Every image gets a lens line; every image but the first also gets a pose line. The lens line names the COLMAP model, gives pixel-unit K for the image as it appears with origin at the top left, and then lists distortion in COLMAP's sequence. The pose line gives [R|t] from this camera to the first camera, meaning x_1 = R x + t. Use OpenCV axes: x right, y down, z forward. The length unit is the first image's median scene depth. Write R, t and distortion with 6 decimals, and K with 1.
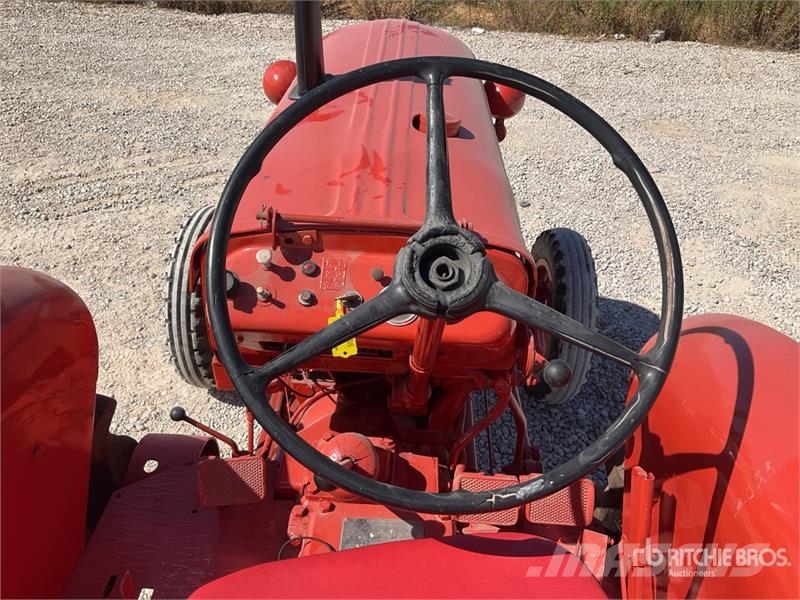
lens RADIAL K [[680.2, 0, 397.4], [0, 680.2, 287.6], [0, 0, 1]] dist [0.086266, -0.179796]
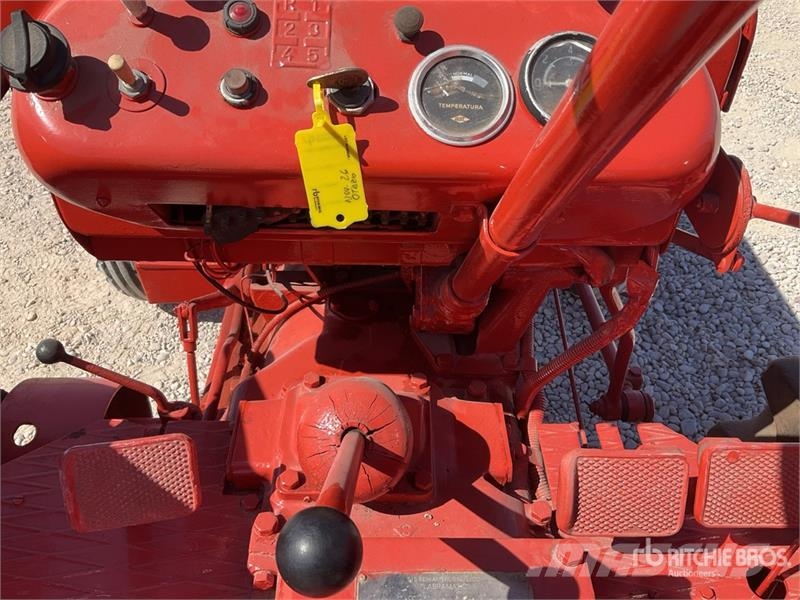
lens RADIAL K [[680.2, 0, 397.4], [0, 680.2, 287.6], [0, 0, 1]] dist [0.086266, -0.179796]
pose [[0.998605, -0.046817, 0.024431, -0.039026], [0.042779, 0.988426, 0.145550, 0.057949], [-0.030962, -0.144302, 0.989049, 0.416890]]
